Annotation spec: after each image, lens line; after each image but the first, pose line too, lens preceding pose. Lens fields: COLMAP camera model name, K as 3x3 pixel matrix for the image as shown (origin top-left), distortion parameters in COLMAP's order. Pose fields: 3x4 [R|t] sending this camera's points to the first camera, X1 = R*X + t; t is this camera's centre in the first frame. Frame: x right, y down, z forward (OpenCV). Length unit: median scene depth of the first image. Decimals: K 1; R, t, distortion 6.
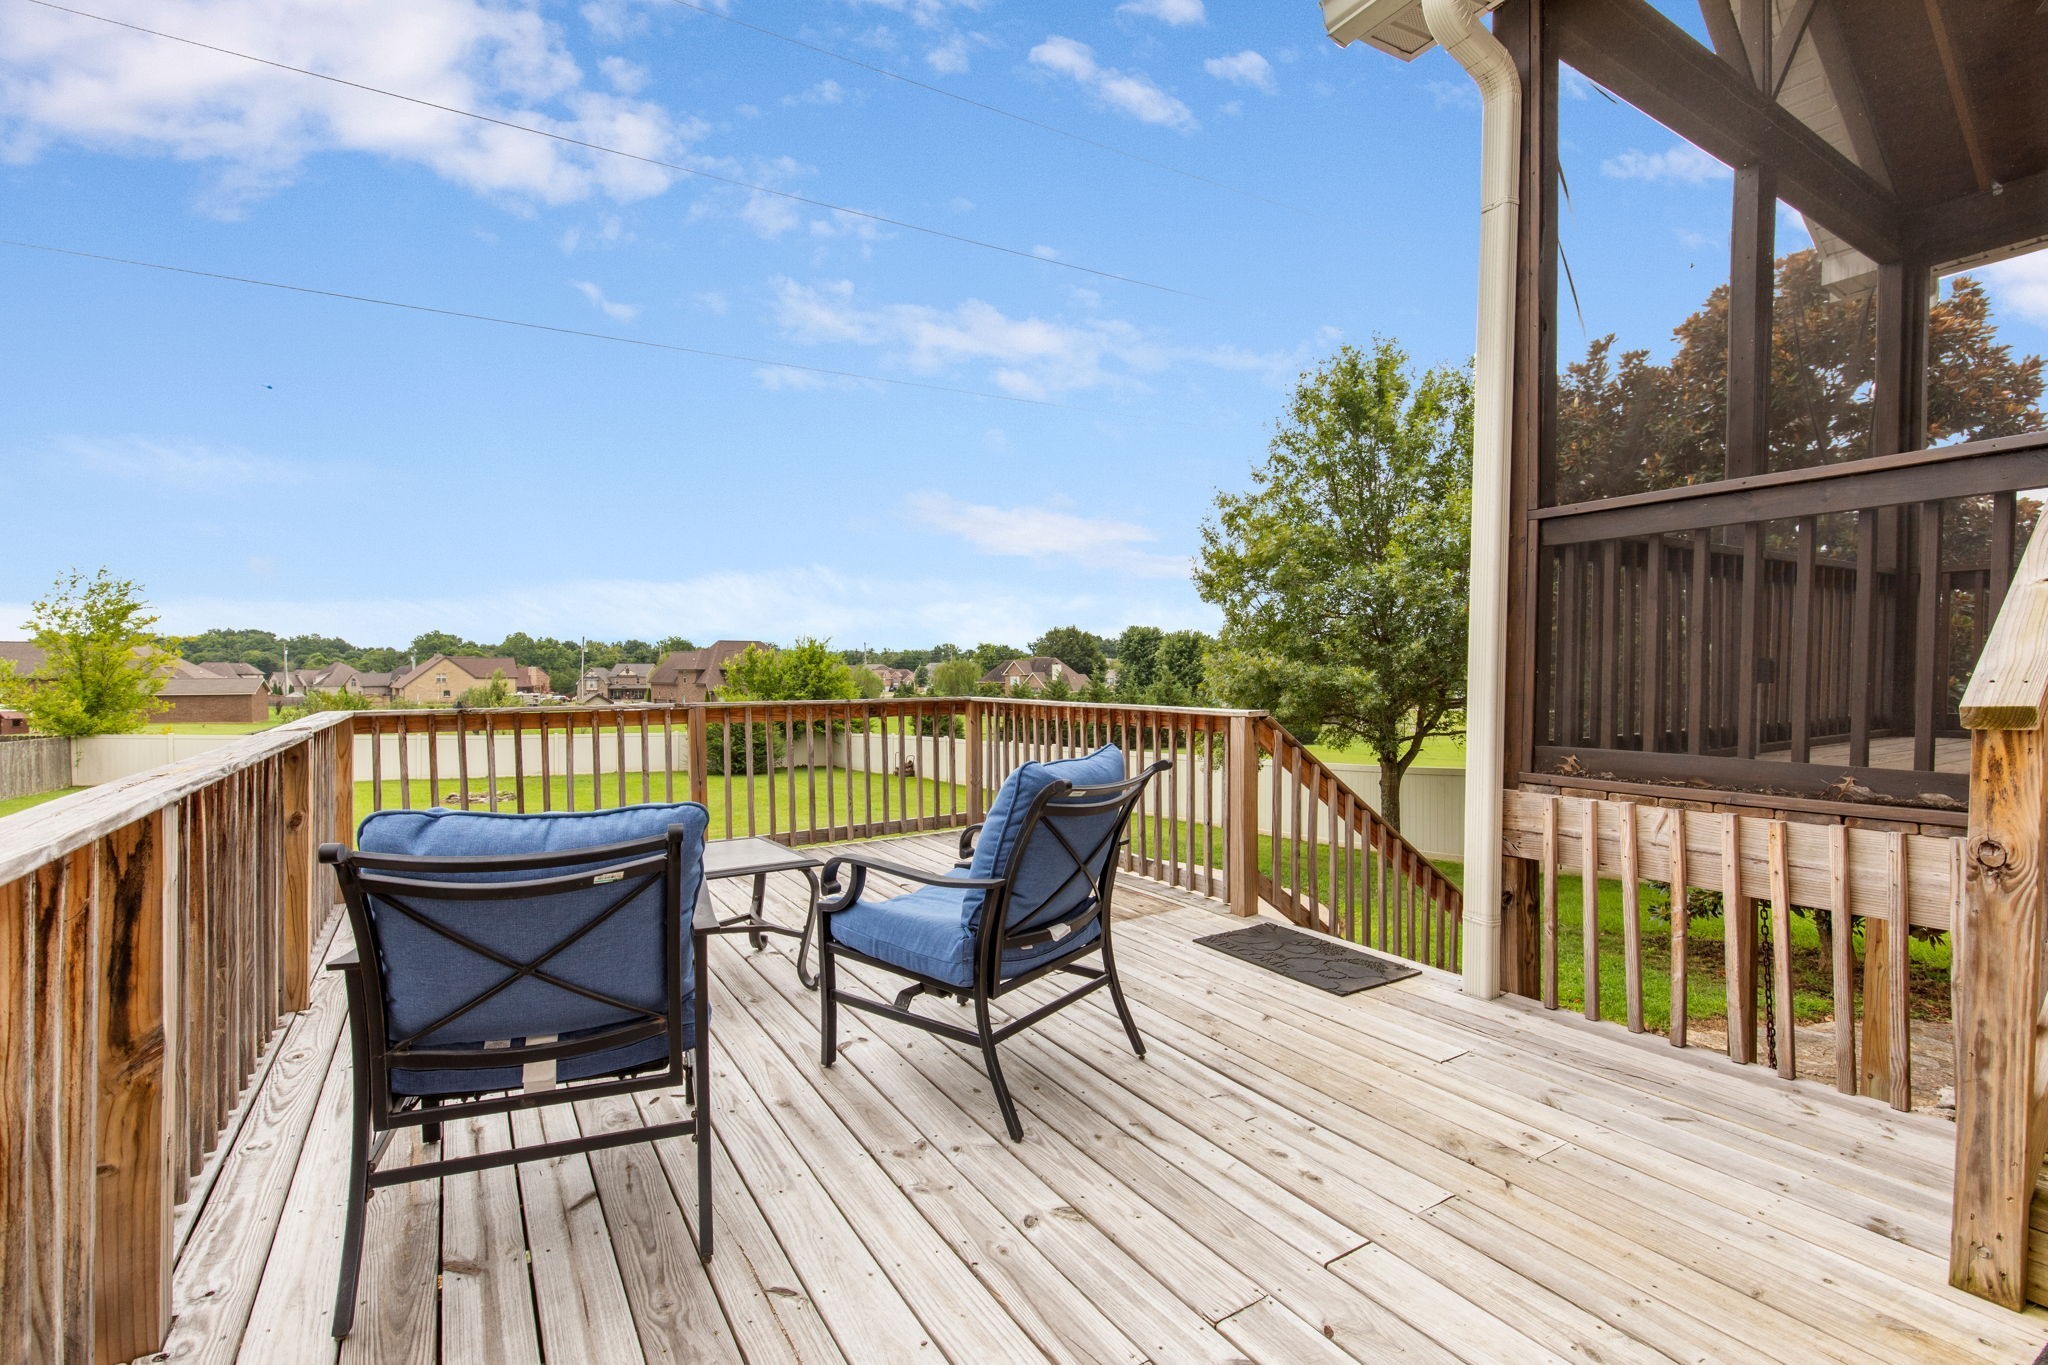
lens RADIAL K [[924.6, 0, 1022.5], [0, 924.6, 687.4], [0, 0, 1]] dist [0.000853, 0.000664]
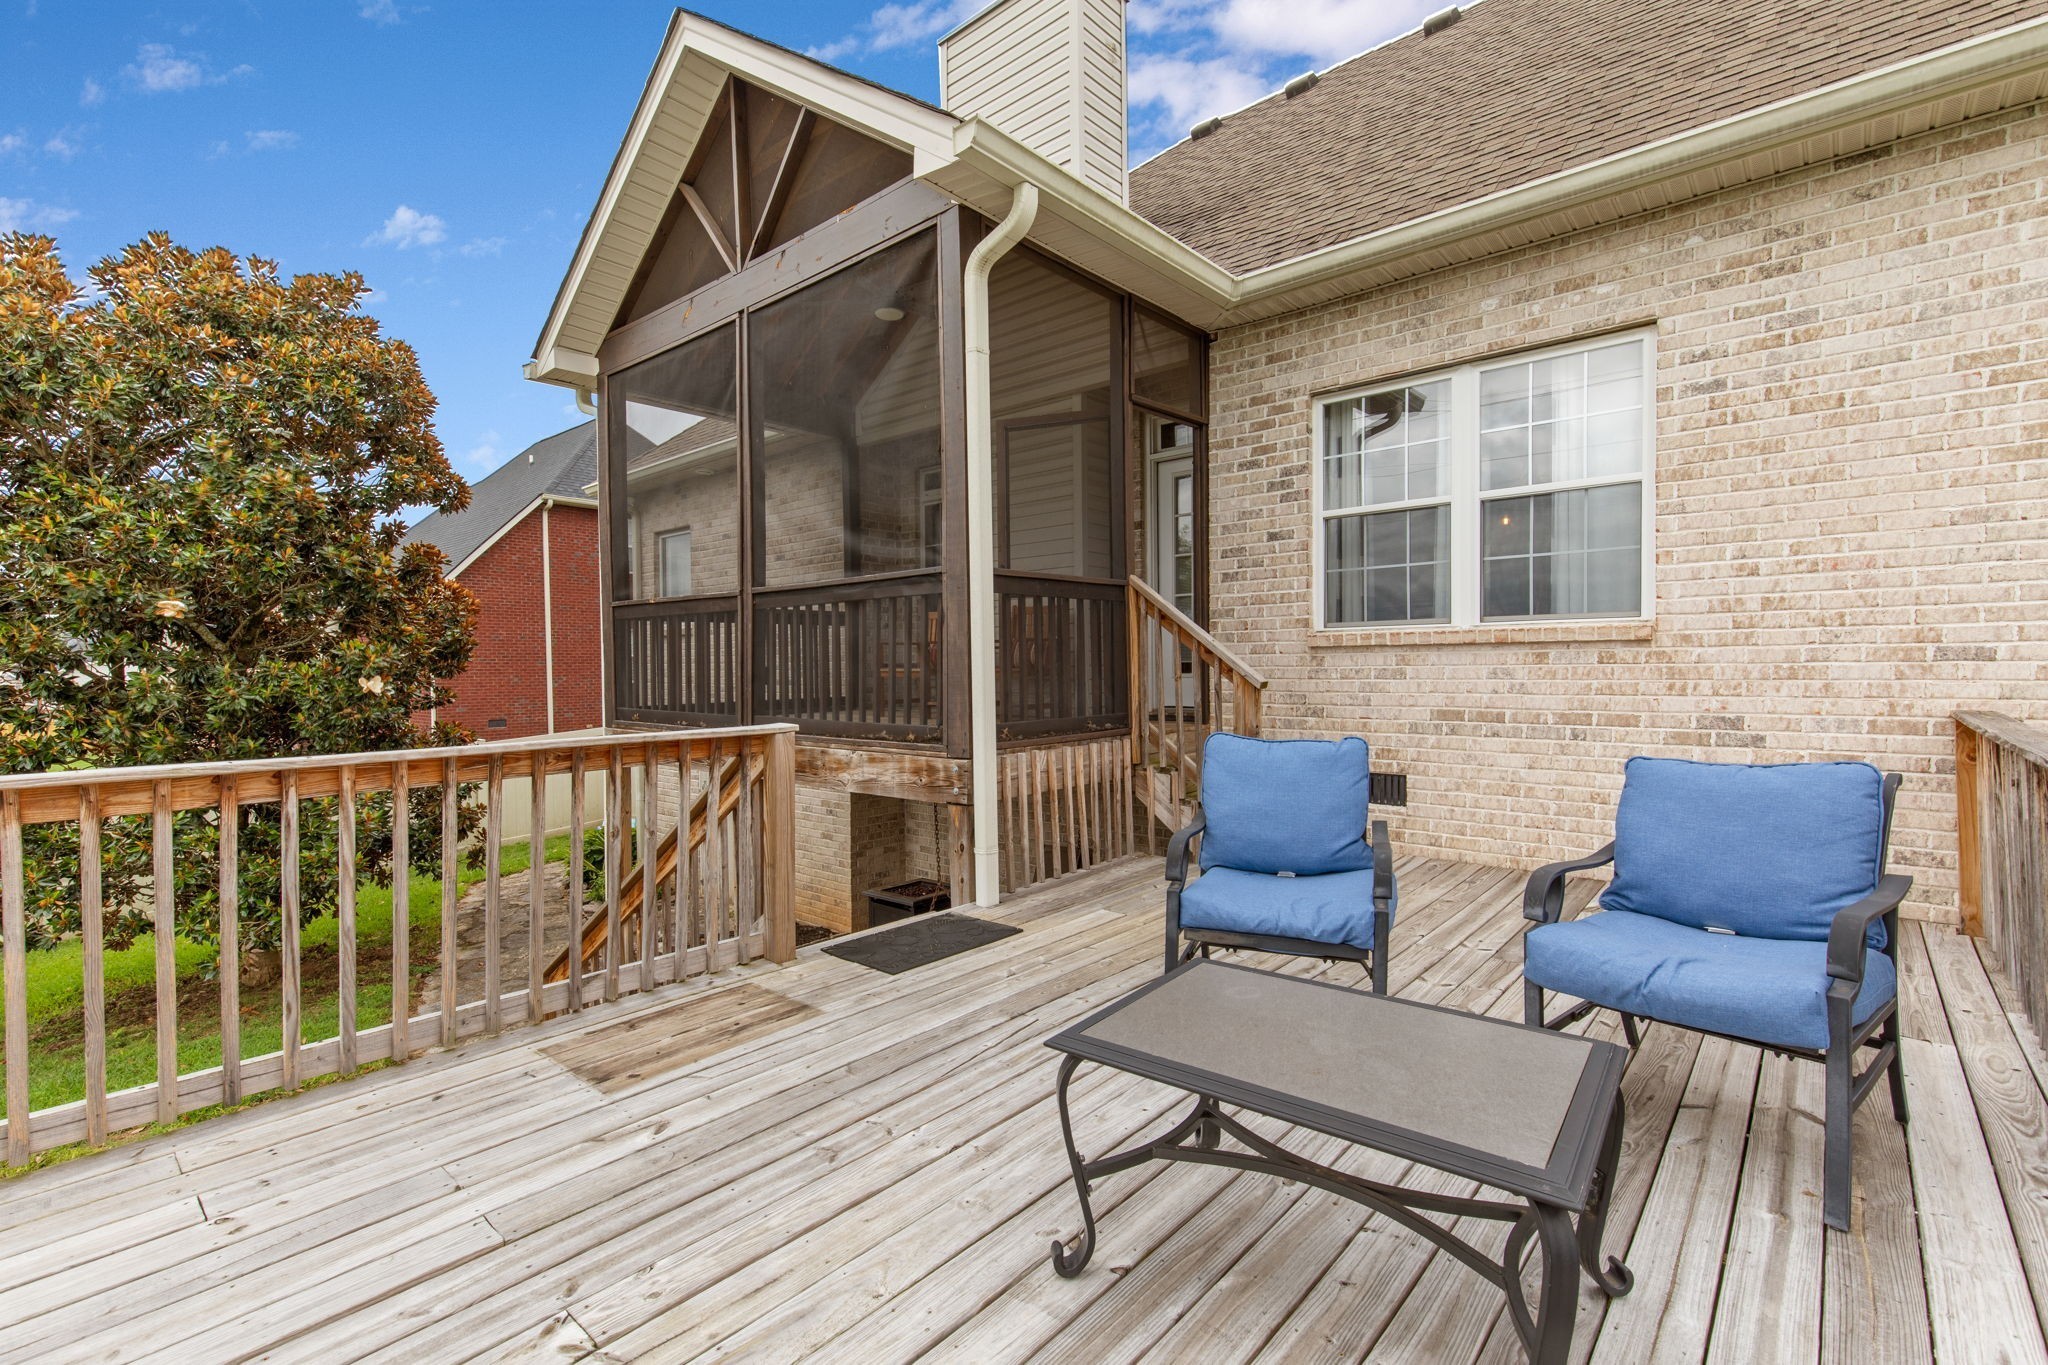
lens RADIAL K [[924.6, 0, 1021.3], [0, 924.6, 674.7], [0, 0, 1]] dist [0.000853, 0.000664]
pose [[-0.306772, -0.010611, 0.951724, -0.737210], [0.020816, 0.999624, 0.017855, -0.032827], [-0.951555, 0.025288, -0.306436, 1.199158]]
